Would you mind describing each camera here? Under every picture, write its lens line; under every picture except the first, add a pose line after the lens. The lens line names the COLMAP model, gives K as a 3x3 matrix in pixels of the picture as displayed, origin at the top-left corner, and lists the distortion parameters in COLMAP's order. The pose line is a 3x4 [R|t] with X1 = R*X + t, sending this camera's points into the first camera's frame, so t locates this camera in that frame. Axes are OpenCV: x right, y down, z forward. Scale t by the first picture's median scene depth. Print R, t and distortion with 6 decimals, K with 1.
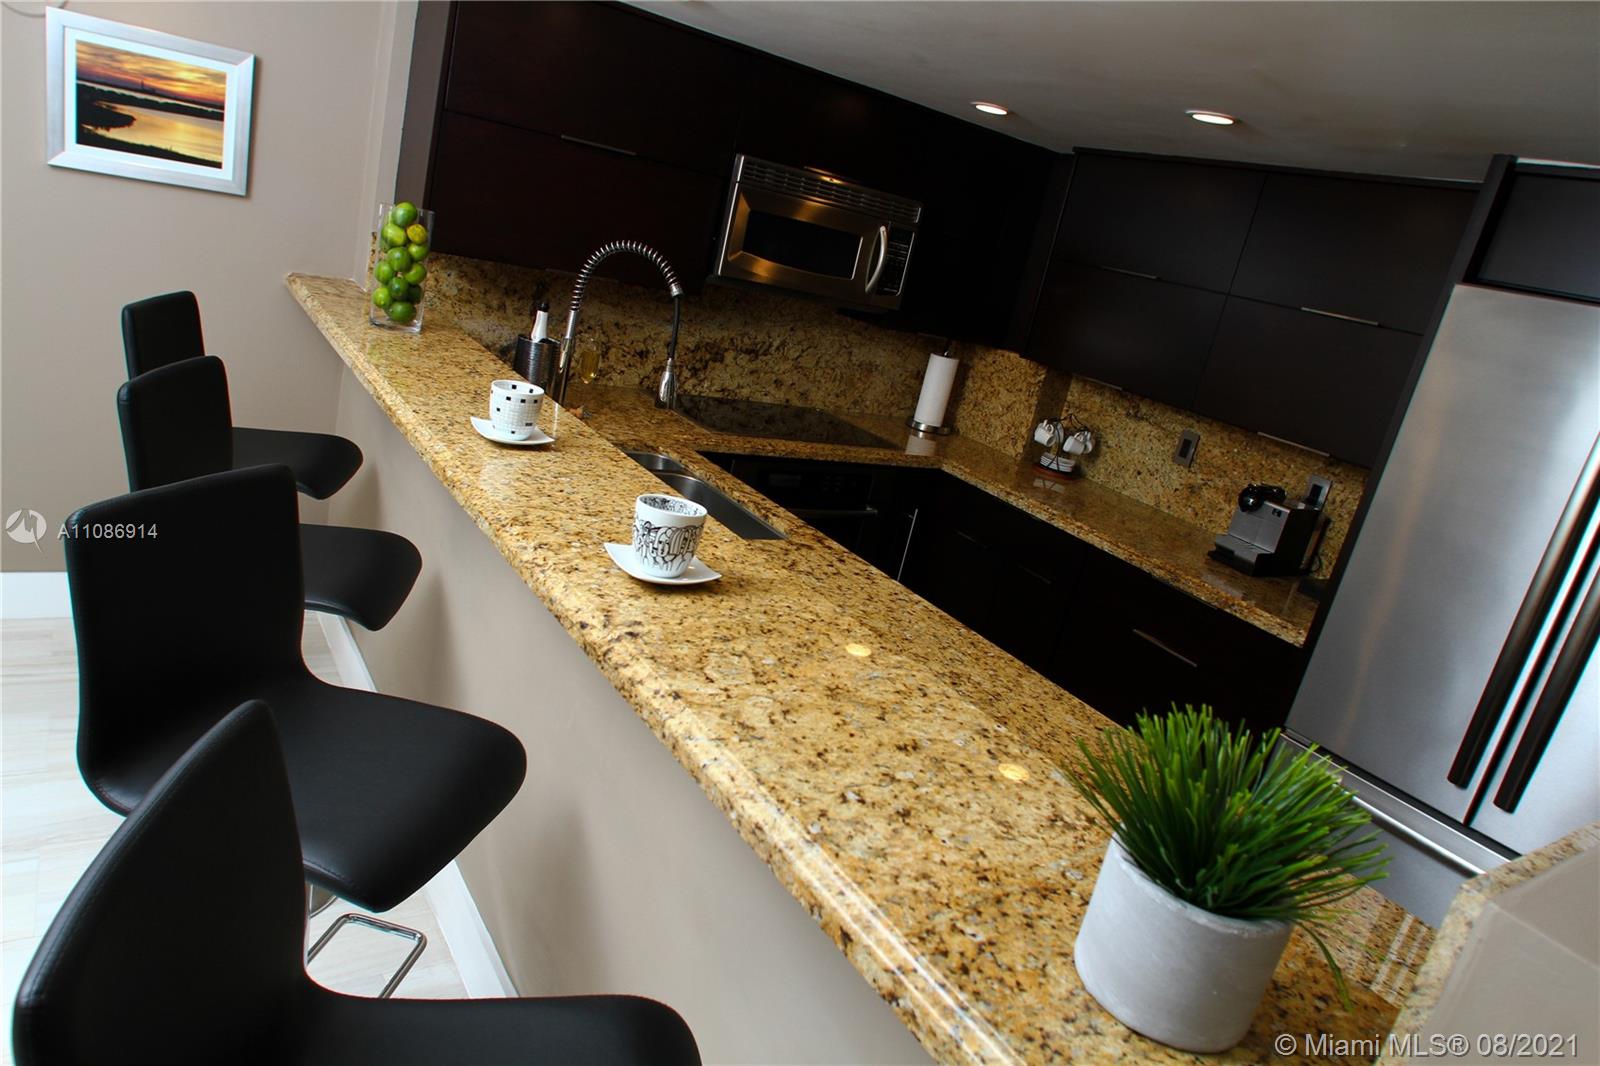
lens RADIAL K [[1029.8, 0, 802.0], [0, 1029.8, 533.2], [0, 0, 1]] dist [-0.049962, 0.031014]
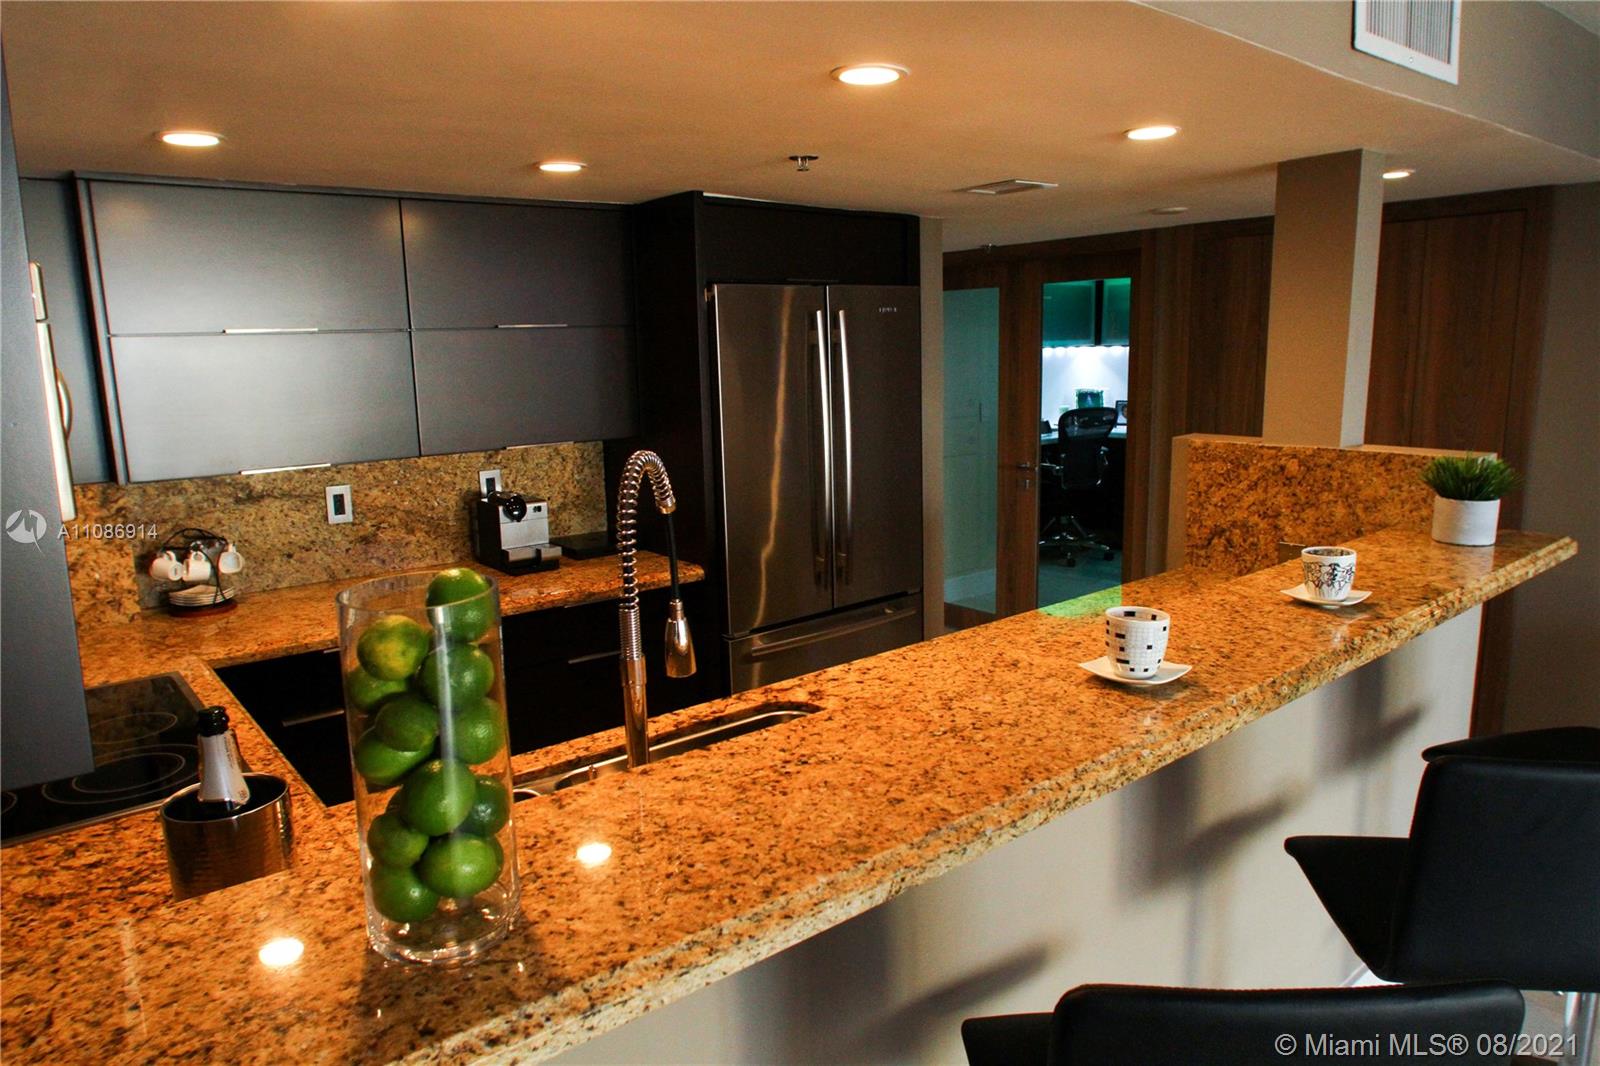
lens RADIAL K [[1029.8, 0, 795.9], [0, 1029.8, 535.9], [0, 0, 1]] dist [-0.049962, 0.031014]
pose [[-0.097549, -0.395489, 0.913276, -0.495975], [0.287491, 0.867334, 0.406301, -0.310680], [-0.952803, 0.302193, 0.029092, 0.610148]]
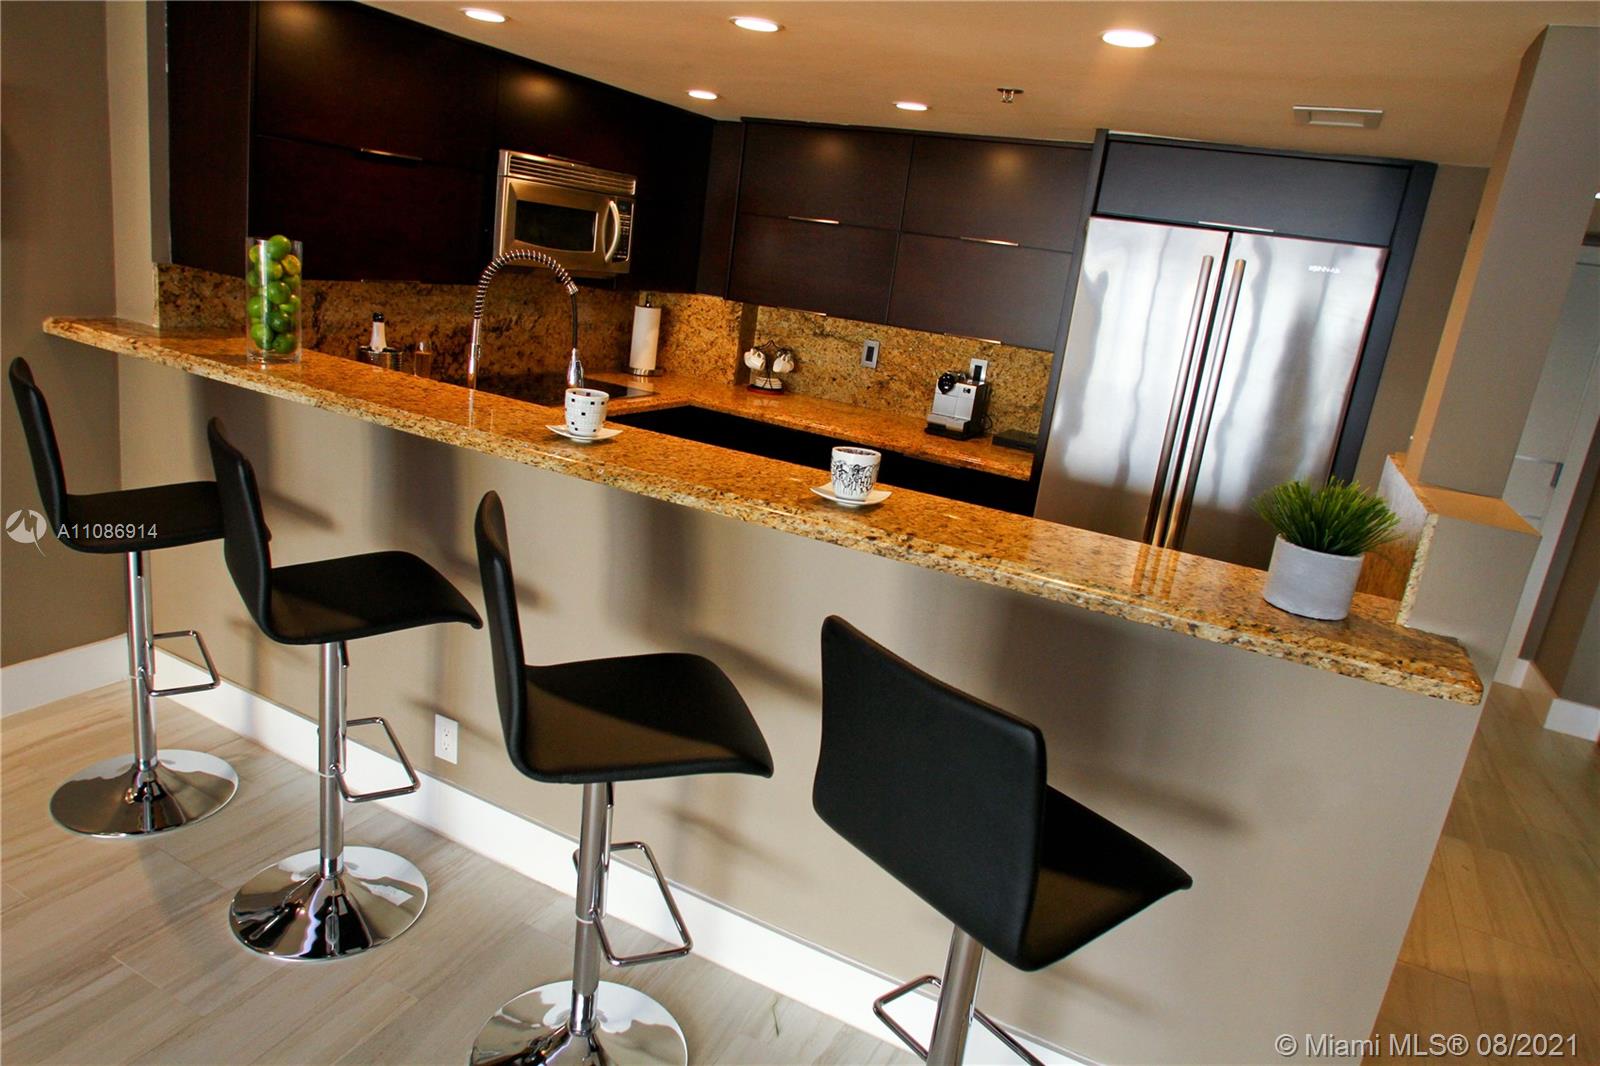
lens RADIAL K [[1029.8, 0, 802.4], [0, 1029.8, 531.5], [0, 0, 1]] dist [-0.049962, 0.031014]
pose [[0.860182, -0.235859, 0.452170, -0.330444], [0.202433, 0.971698, 0.121755, -0.041507], [-0.468090, -0.013197, 0.883582, -0.091981]]
